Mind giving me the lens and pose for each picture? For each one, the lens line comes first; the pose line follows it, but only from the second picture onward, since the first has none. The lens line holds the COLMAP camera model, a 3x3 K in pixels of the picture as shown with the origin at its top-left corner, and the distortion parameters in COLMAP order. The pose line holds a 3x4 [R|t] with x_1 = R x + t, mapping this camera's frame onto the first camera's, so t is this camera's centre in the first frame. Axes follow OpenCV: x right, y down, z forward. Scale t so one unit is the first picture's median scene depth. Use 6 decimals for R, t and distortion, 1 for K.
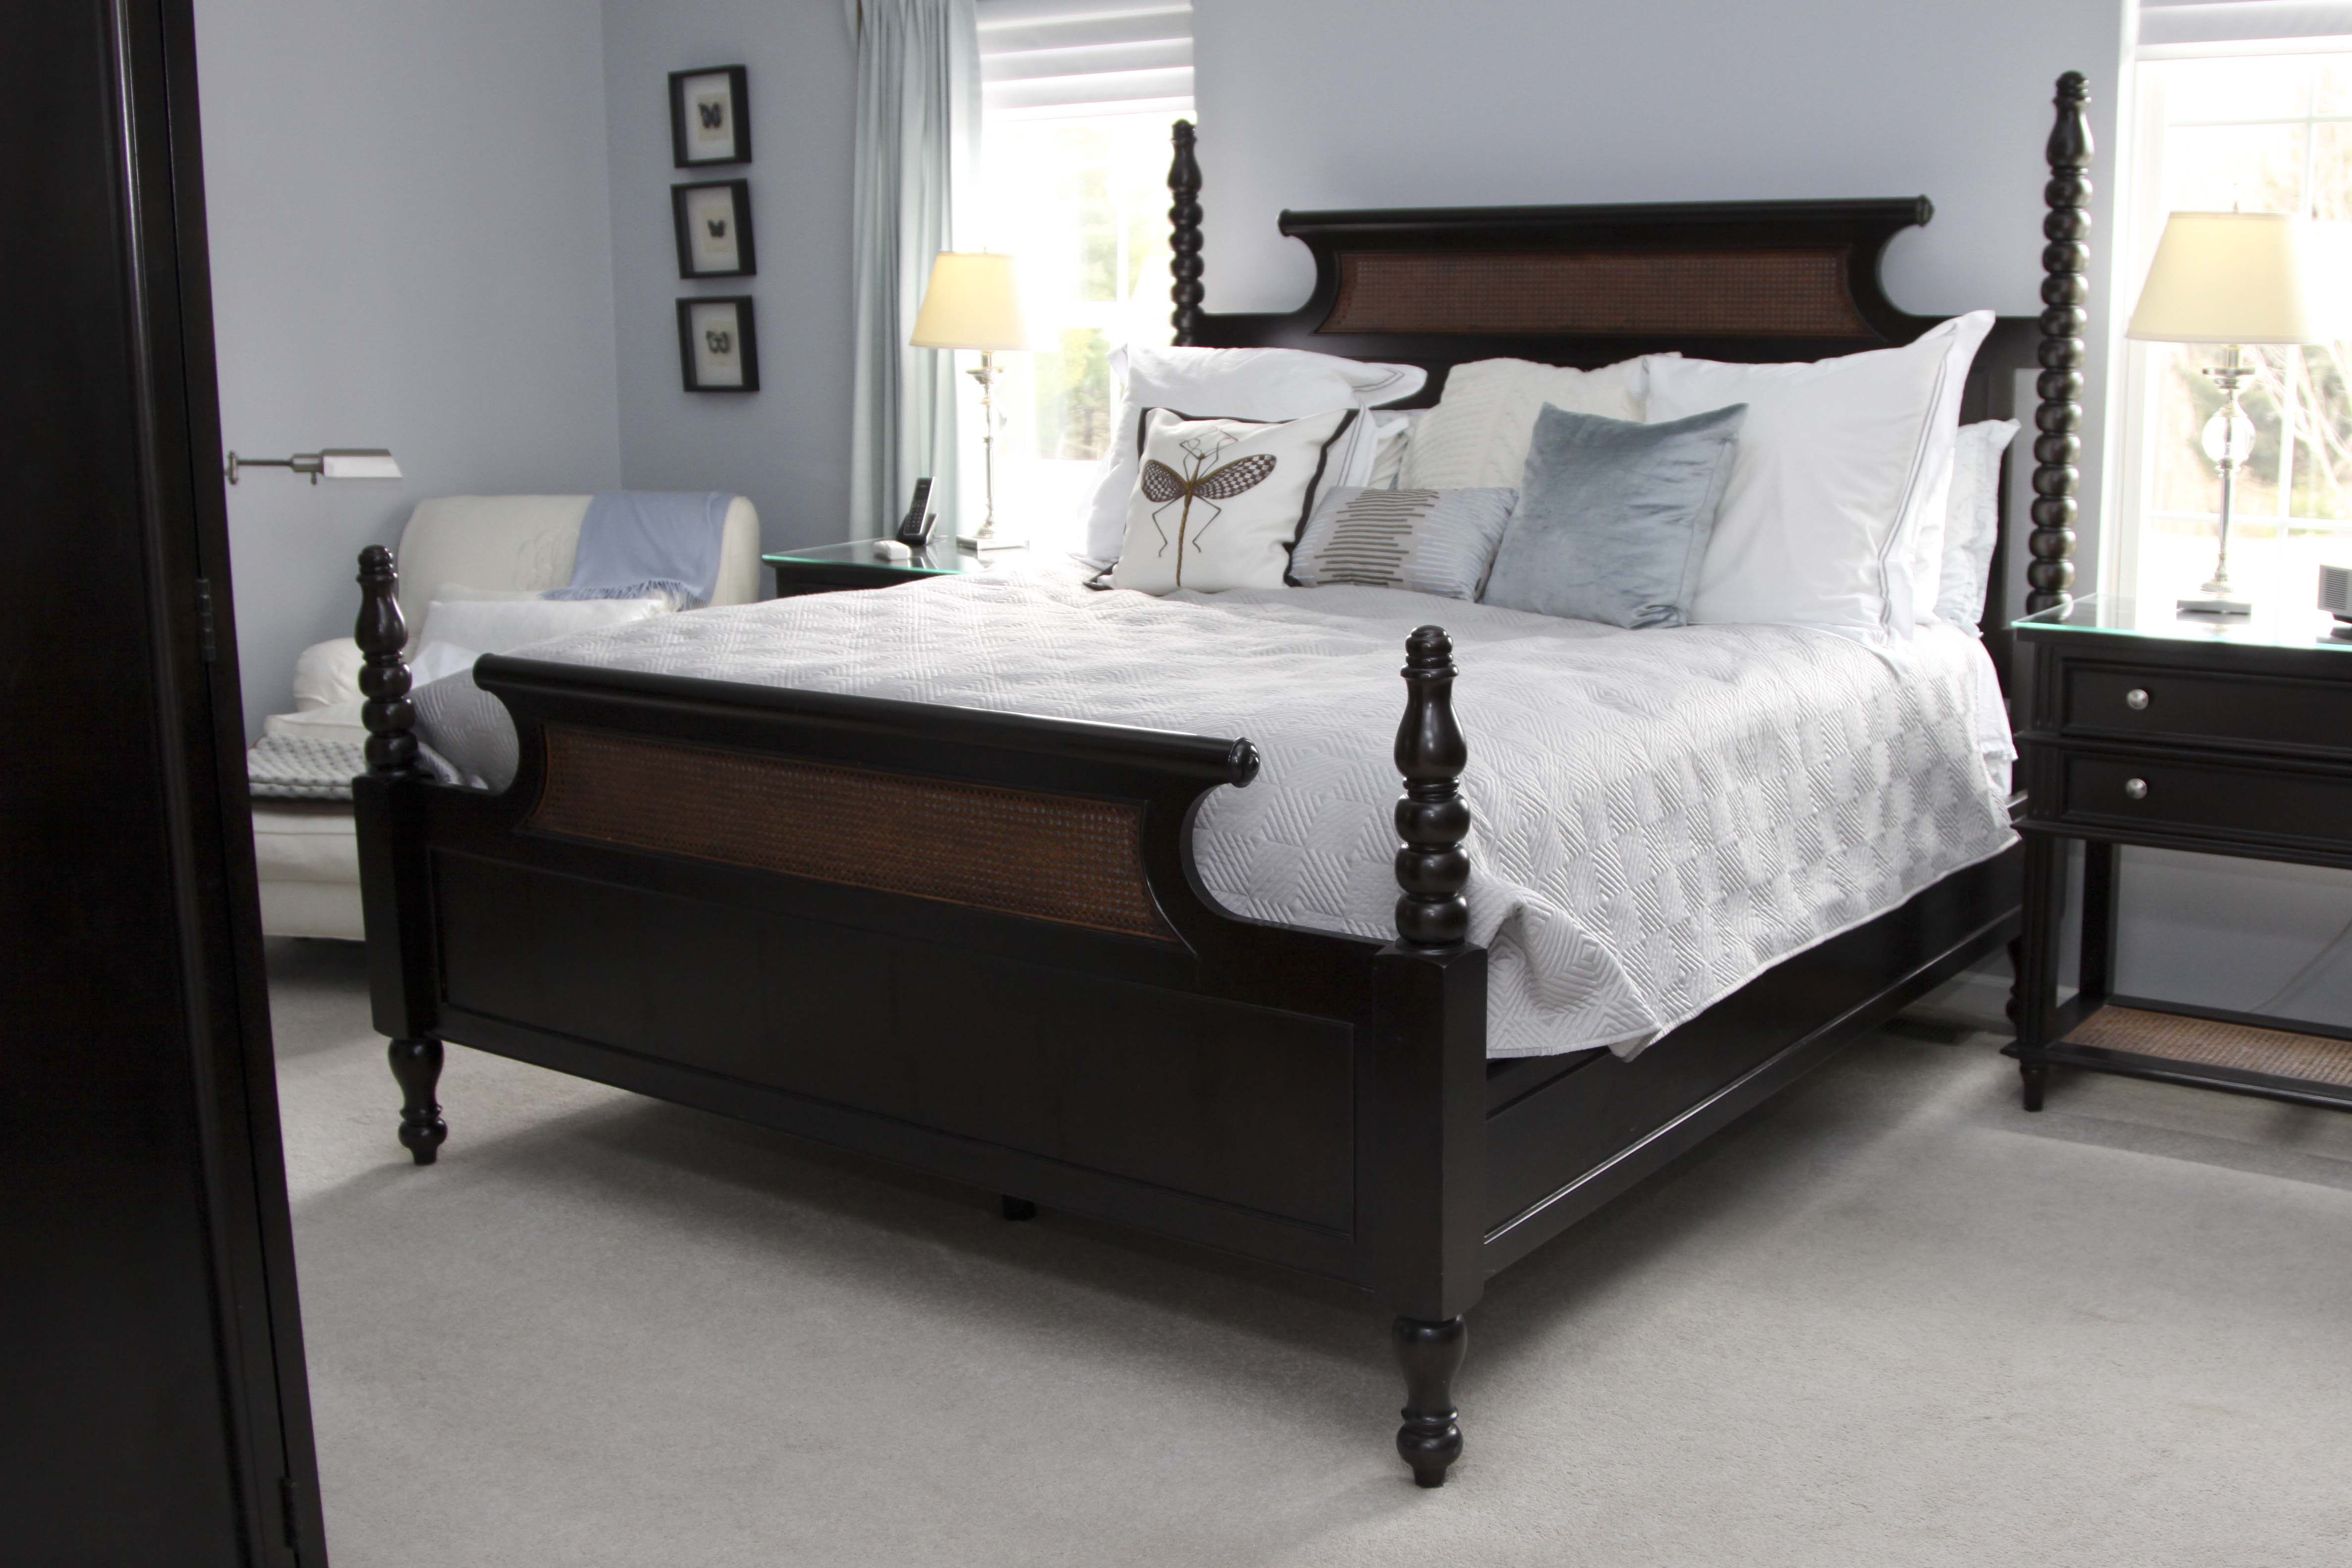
lens RADIAL K [[2501.5, 0, 1229.3], [0, 2501.5, 808.0], [0, 0, 1]] dist [-0.117723, 0.000000]
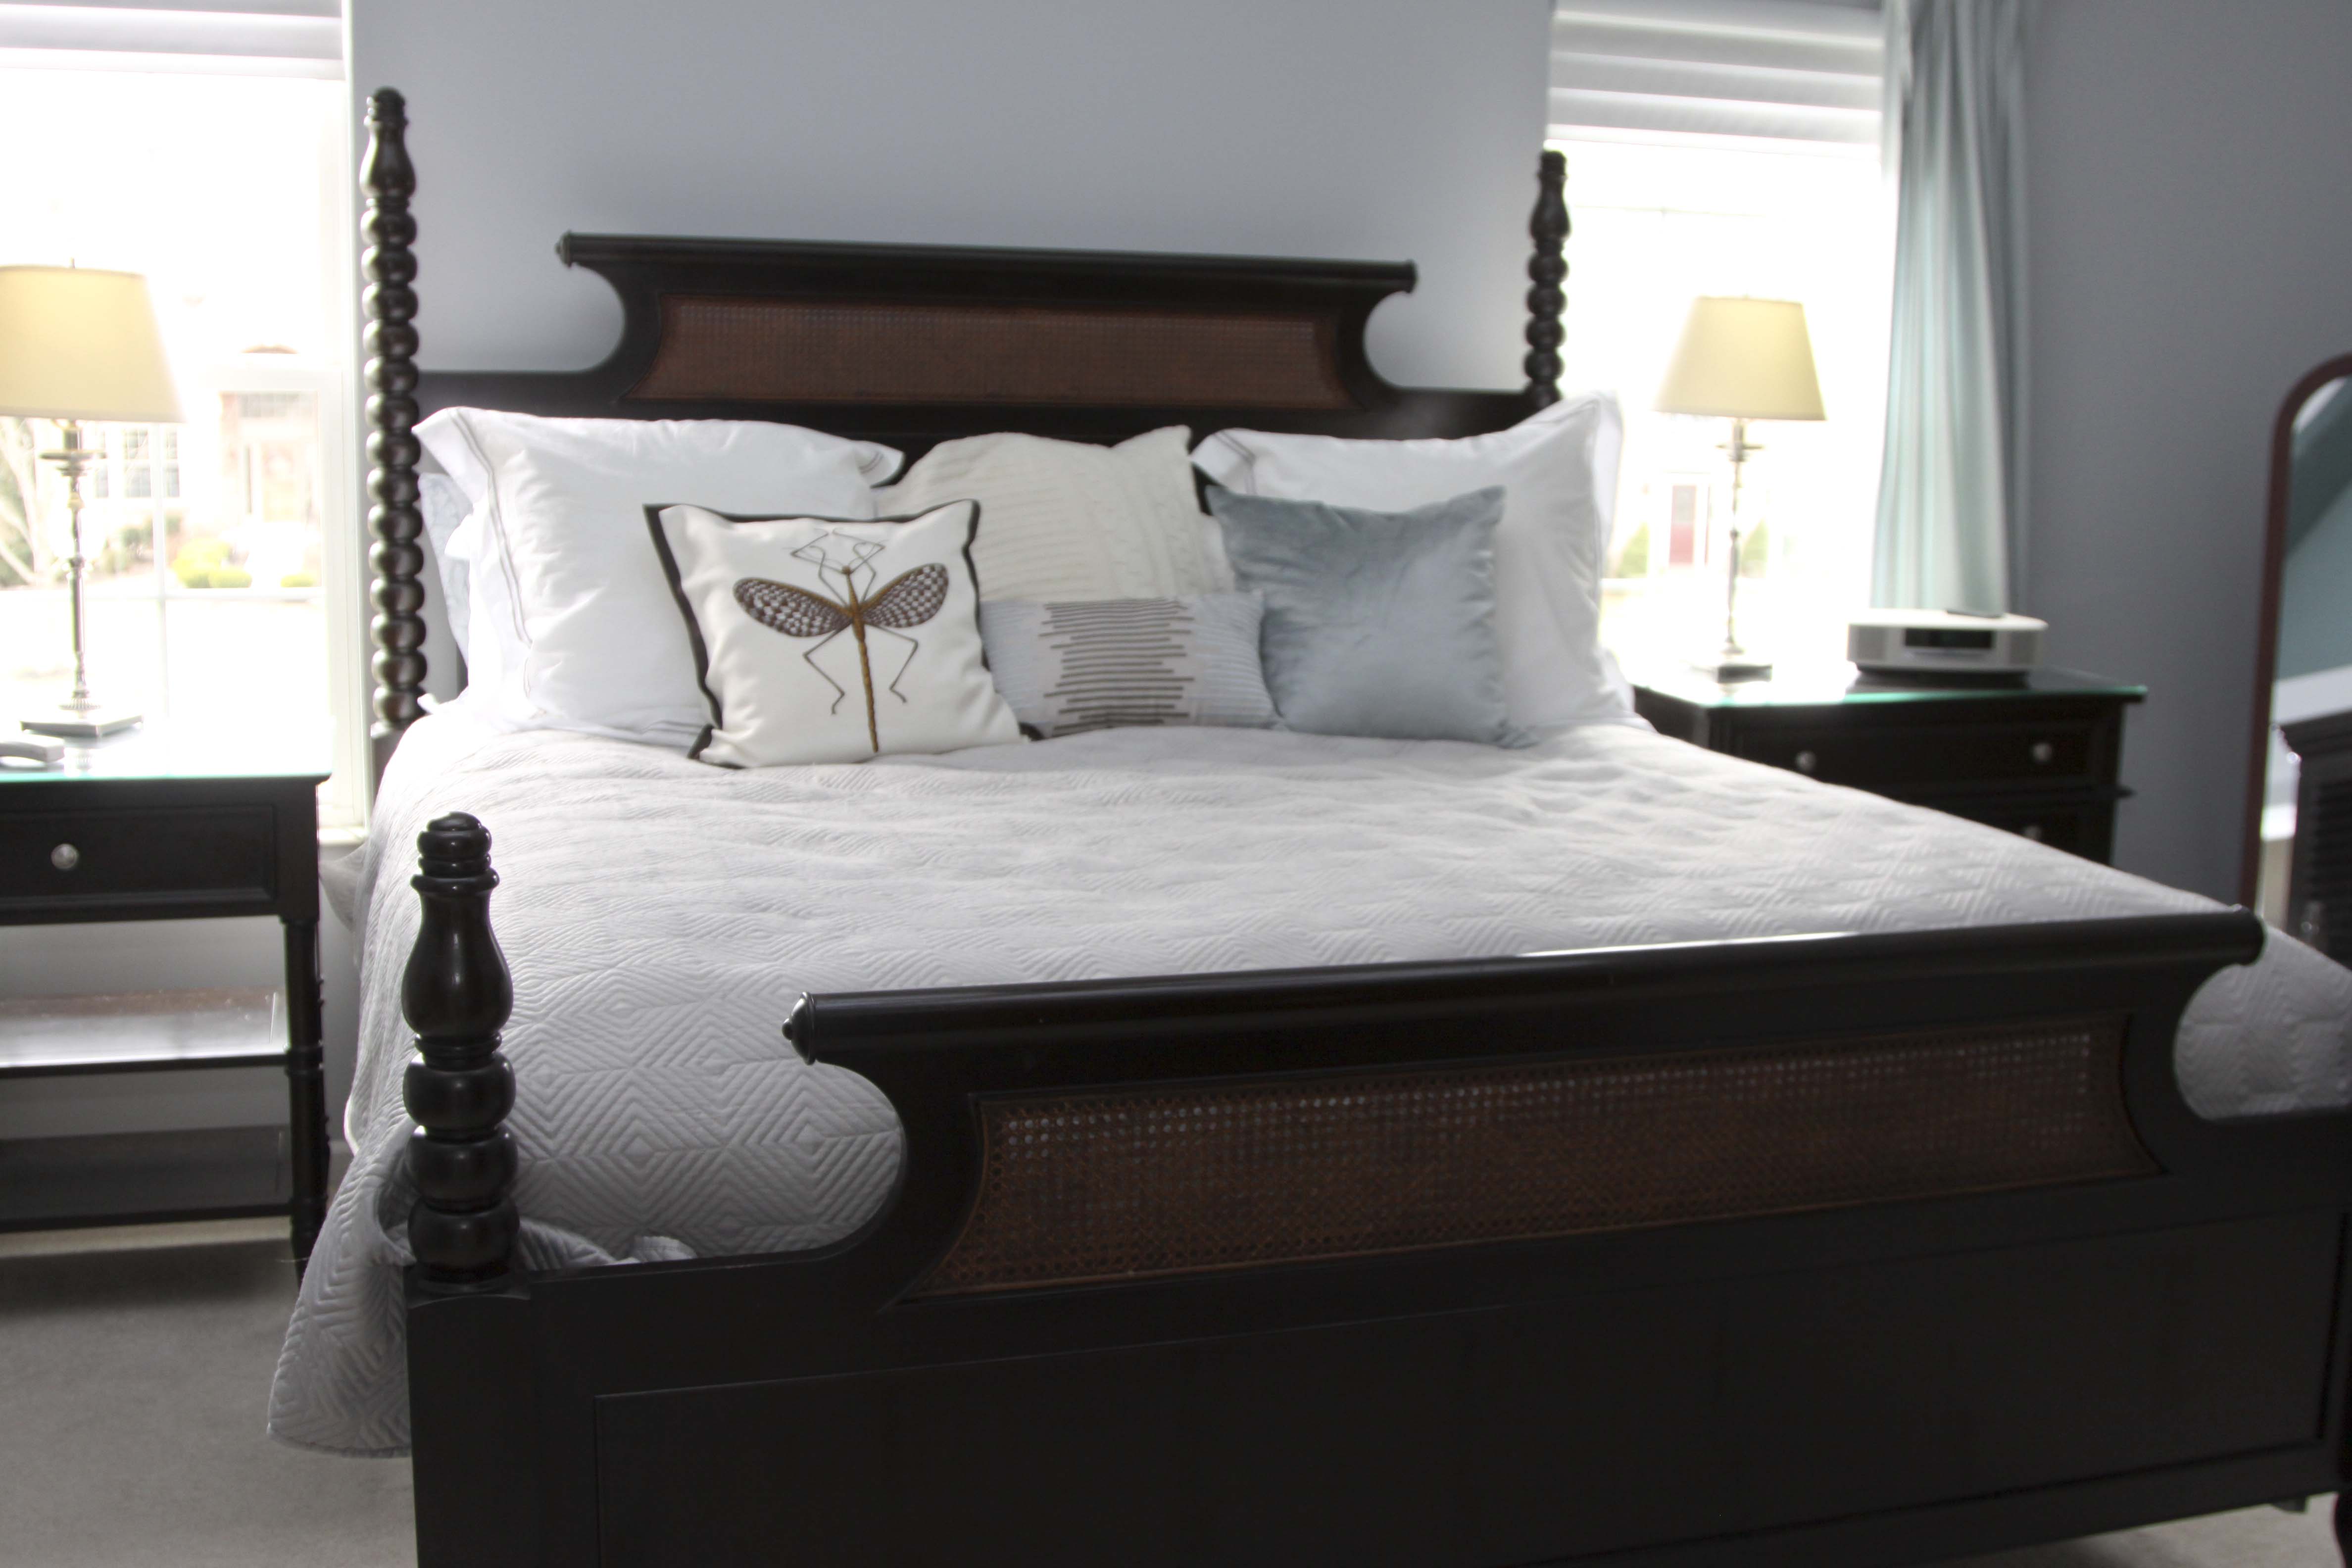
lens RADIAL K [[2501.5, 0, 1178.4], [0, 2501.5, 786.5], [0, 0, 1]] dist [-0.117723, 0.000000]
pose [[0.579905, -0.108251, 0.807460, -0.590727], [0.137187, 0.989955, 0.034191, -0.098830], [-0.803051, 0.090946, 0.588930, 0.551828]]
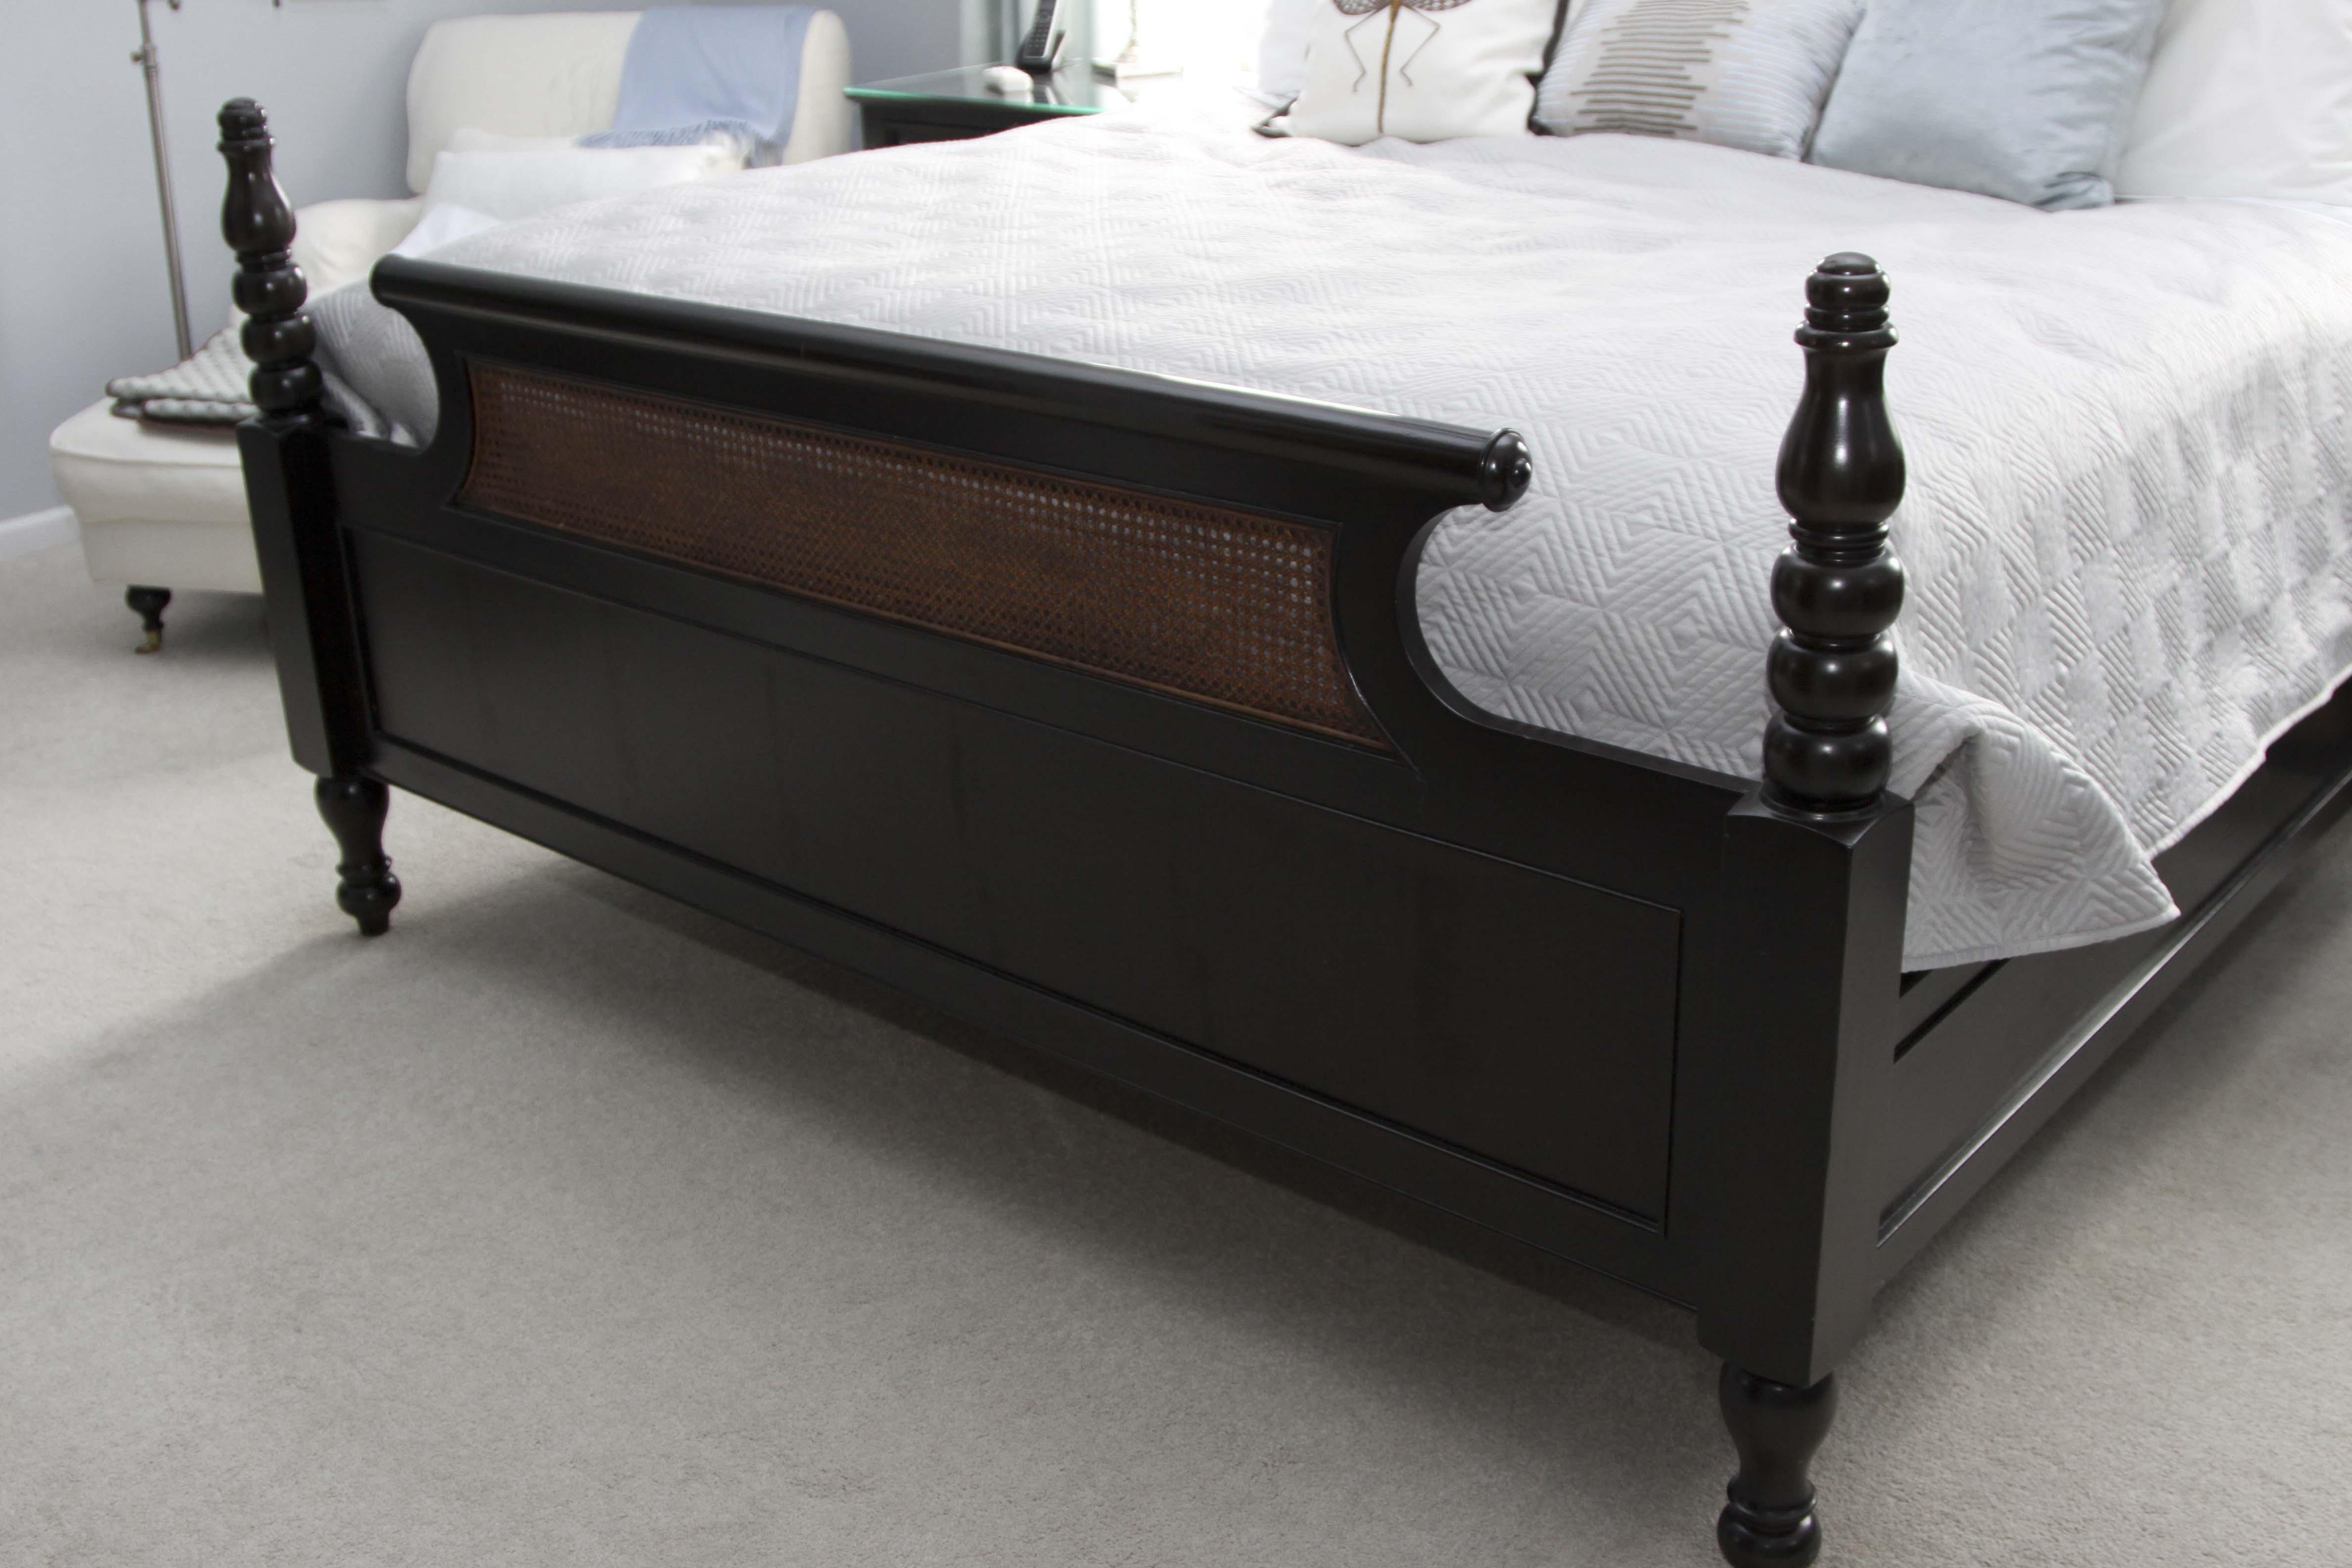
lens RADIAL K [[2501.5, 0, 1239.3], [0, 2501.5, 798.8], [0, 0, 1]] dist [-0.117723, 0.000000]
pose [[0.997674, 0.012636, -0.066980, -0.011235], [0.000099, 0.982396, 0.186810, -0.035907], [0.068161, -0.186382, 0.980110, 0.272920]]
